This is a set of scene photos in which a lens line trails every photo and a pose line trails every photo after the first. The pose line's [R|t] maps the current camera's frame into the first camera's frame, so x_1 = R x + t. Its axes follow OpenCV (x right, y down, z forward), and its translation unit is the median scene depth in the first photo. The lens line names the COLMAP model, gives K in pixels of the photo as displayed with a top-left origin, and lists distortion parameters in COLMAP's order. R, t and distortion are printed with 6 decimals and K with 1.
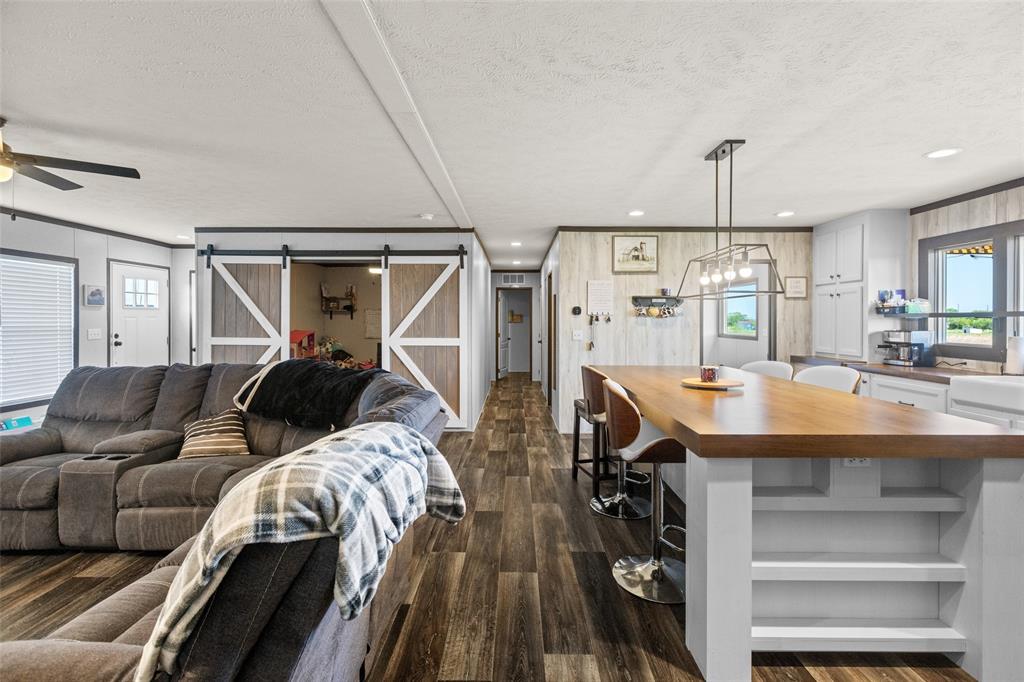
lens RADIAL K [[464.2, 0, 476.1], [0, 464.2, 321.4], [0, 0, 1]] dist [0.003954, 0.000571]
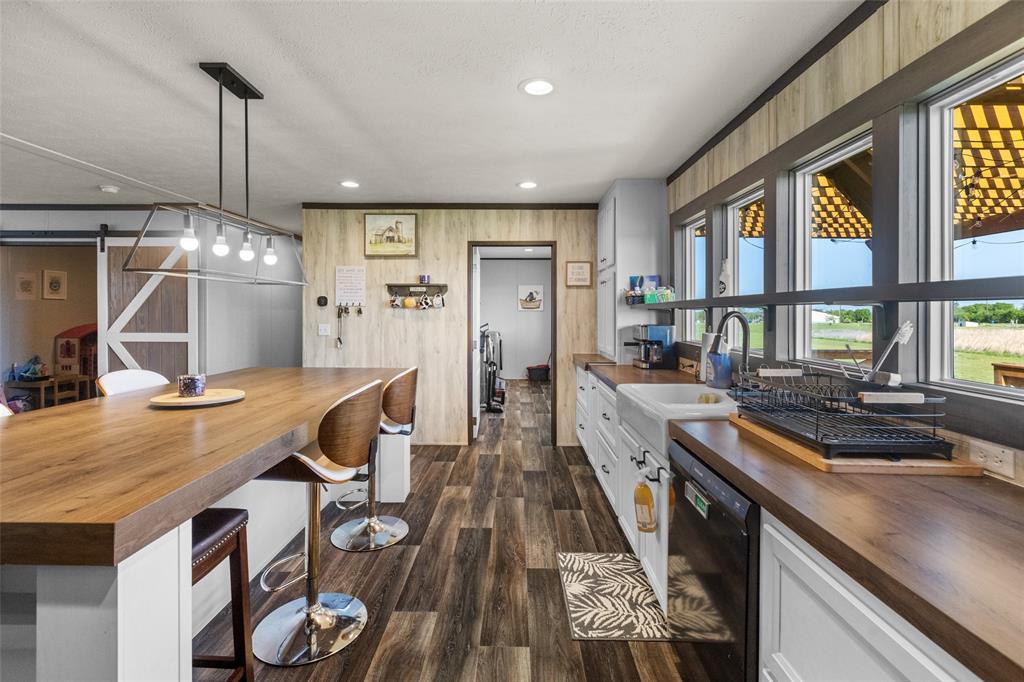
lens RADIAL K [[464.2, 0, 475.8], [0, 464.2, 310.1], [0, 0, 1]] dist [0.003954, 0.000571]
pose [[0.999952, 0.000368, -0.009833, 0.506807], [-0.000465, 0.999951, -0.009880, 0.001764], [0.009829, 0.009884, 0.999903, 0.146816]]
